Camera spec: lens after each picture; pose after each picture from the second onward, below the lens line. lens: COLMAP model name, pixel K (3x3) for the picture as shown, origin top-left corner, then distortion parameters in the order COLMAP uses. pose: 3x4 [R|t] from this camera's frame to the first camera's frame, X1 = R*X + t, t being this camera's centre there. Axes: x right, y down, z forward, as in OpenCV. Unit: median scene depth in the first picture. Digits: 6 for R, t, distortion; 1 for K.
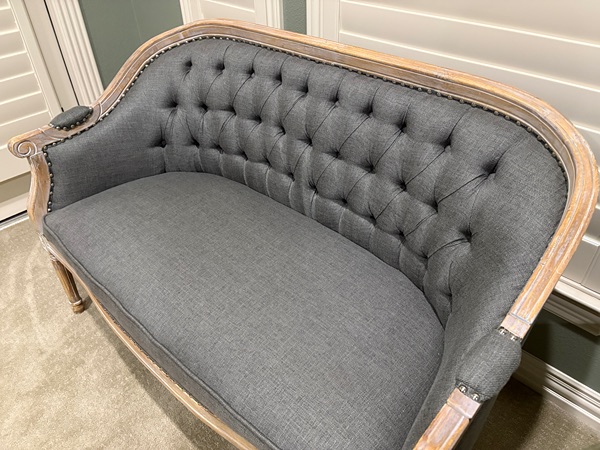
lens RADIAL K [[452.8, 0, 298.9], [0, 452.8, 225.2], [0, 0, 1]] dist [0.003269, -0.007298]
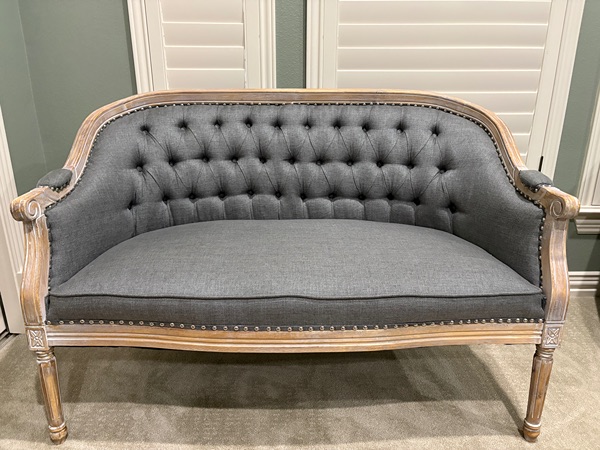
lens RADIAL K [[452.8, 0, 299.8], [0, 452.8, 225.5], [0, 0, 1]] dist [0.003269, -0.007298]
pose [[0.730268, -0.197118, 0.654105, -0.733868], [0.403970, 0.896732, -0.180774, 0.195877], [-0.550923, 0.396252, 0.734485, 0.104967]]
